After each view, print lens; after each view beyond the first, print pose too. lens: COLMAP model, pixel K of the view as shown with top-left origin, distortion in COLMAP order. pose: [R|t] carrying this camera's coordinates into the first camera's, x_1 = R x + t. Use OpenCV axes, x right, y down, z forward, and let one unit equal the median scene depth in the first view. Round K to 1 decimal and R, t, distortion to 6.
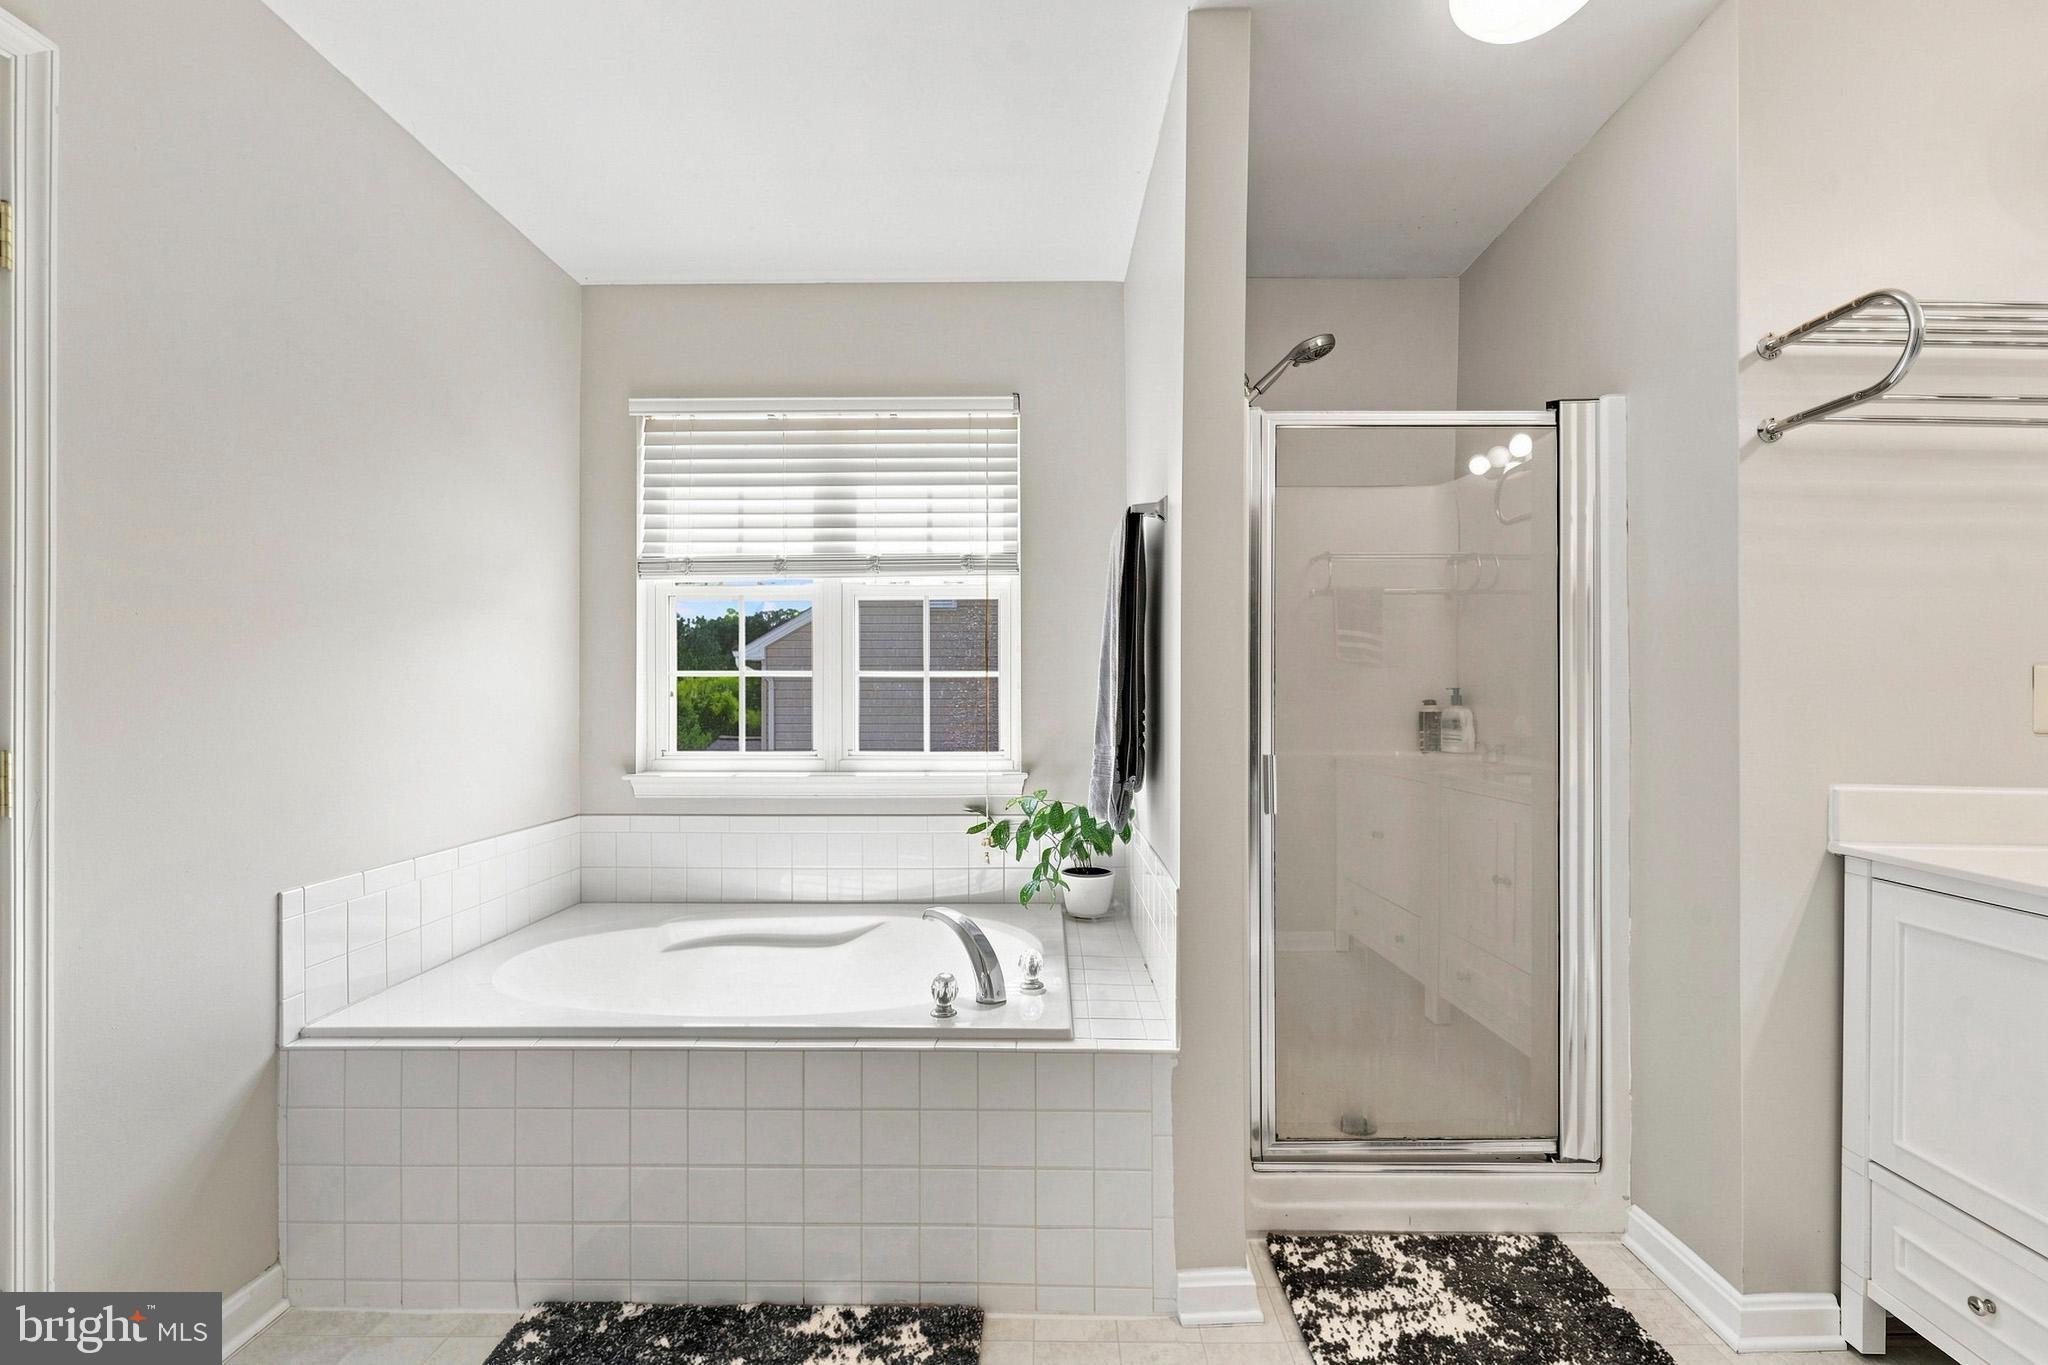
lens RADIAL K [[910.9, 0, 1010.2], [0, 910.9, 690.7], [0, 0, 1]] dist [-0.003612, 0.003630]
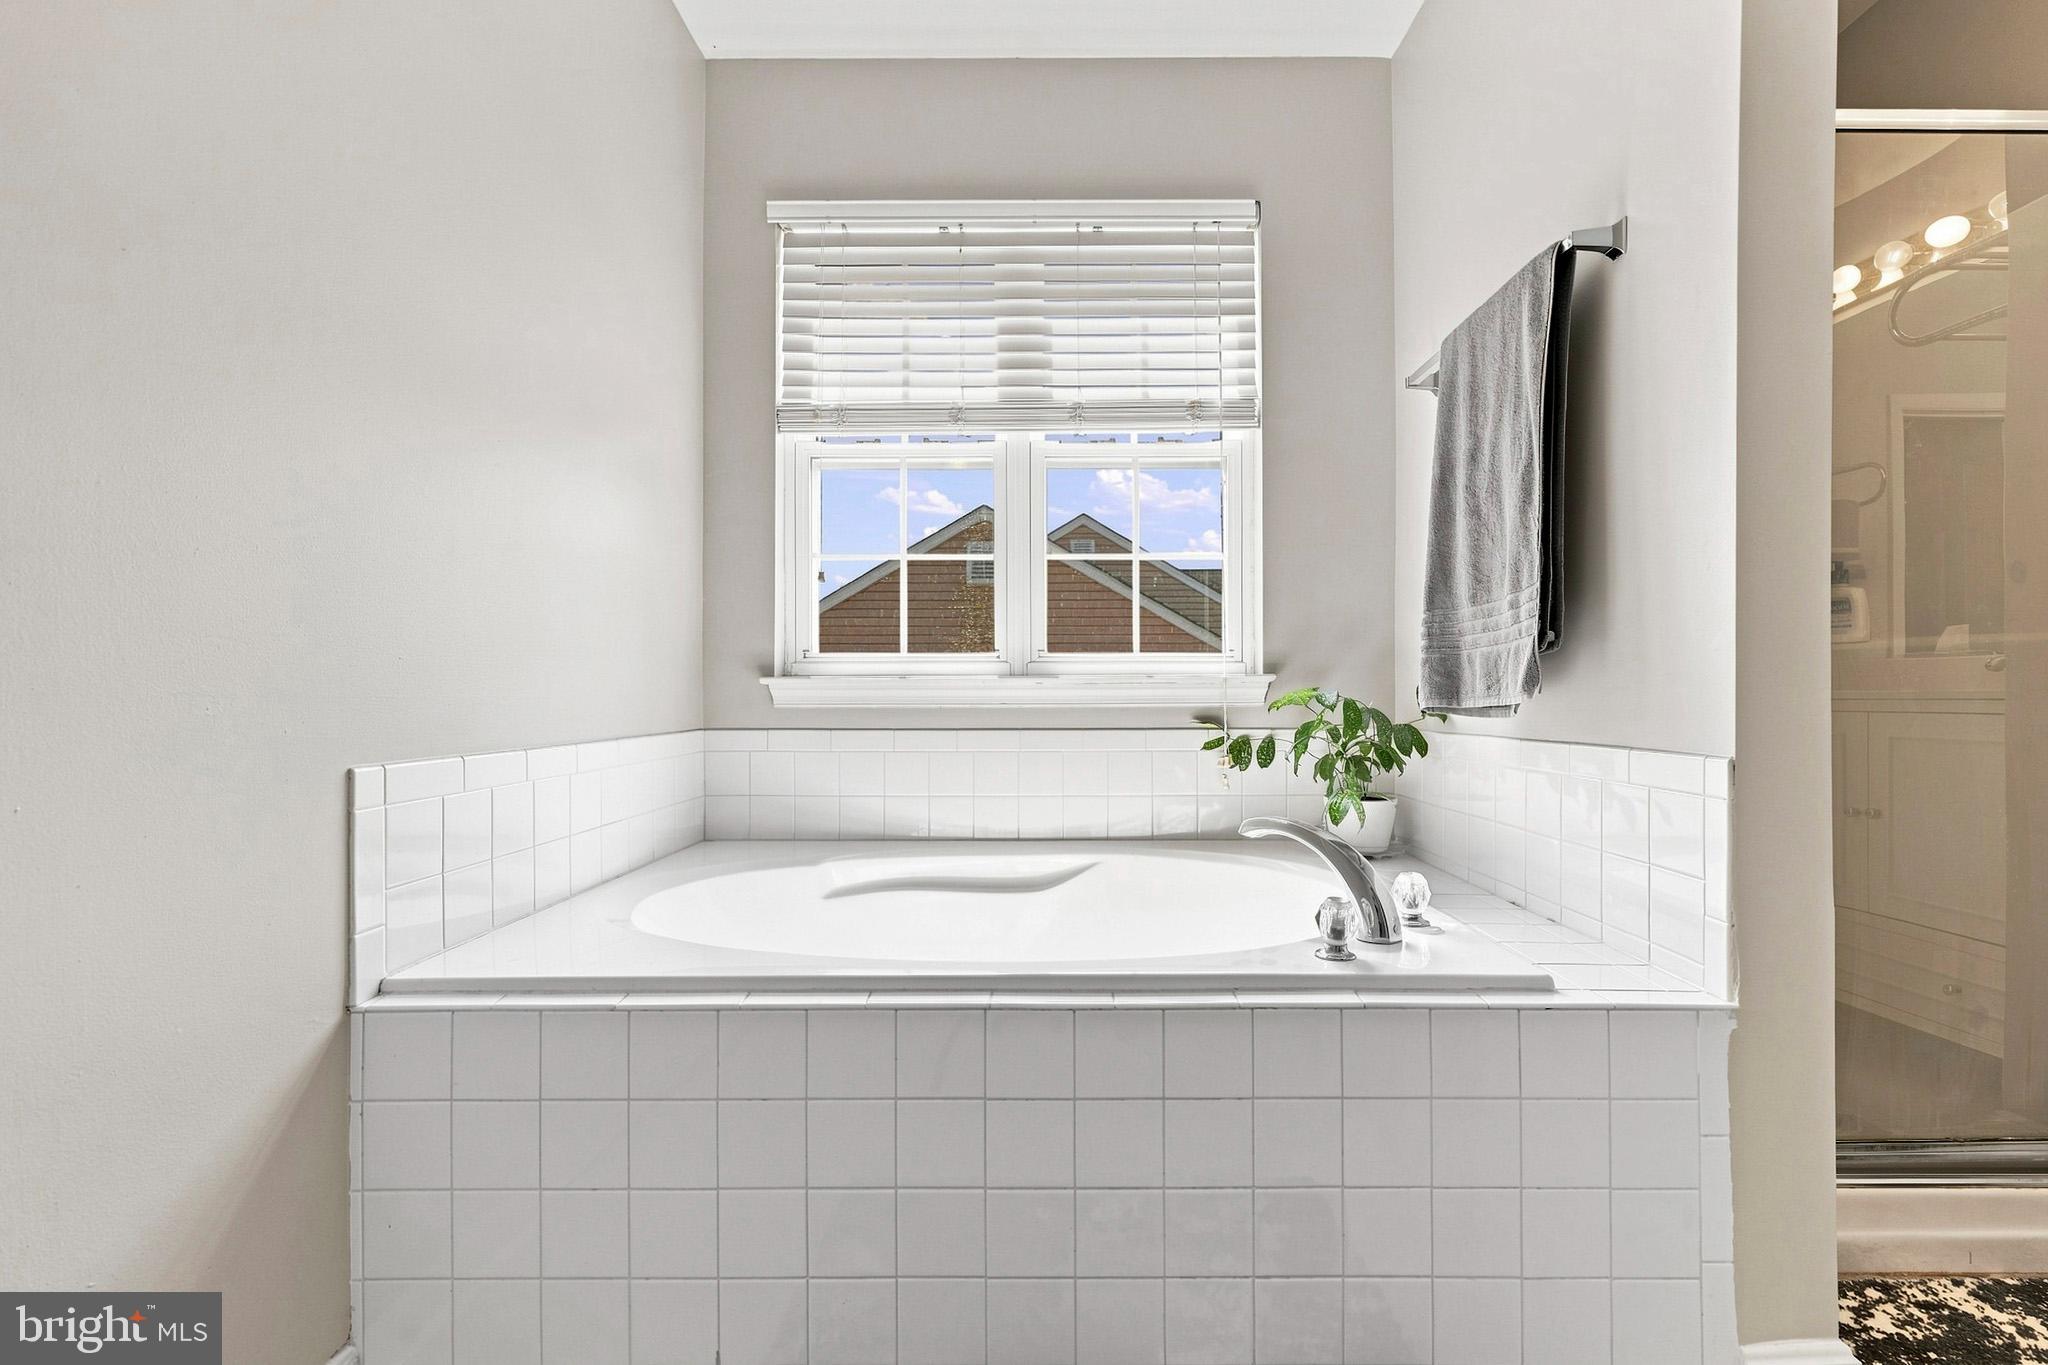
lens RADIAL K [[910.9, 0, 1035.2], [0, 910.9, 680.9], [0, 0, 1]] dist [-0.003612, 0.003630]
pose [[0.999912, 0.000701, 0.013217, -0.198182], [-0.000645, 0.999991, -0.004275, 0.098892], [-0.013220, 0.004266, 0.999904, 0.210617]]
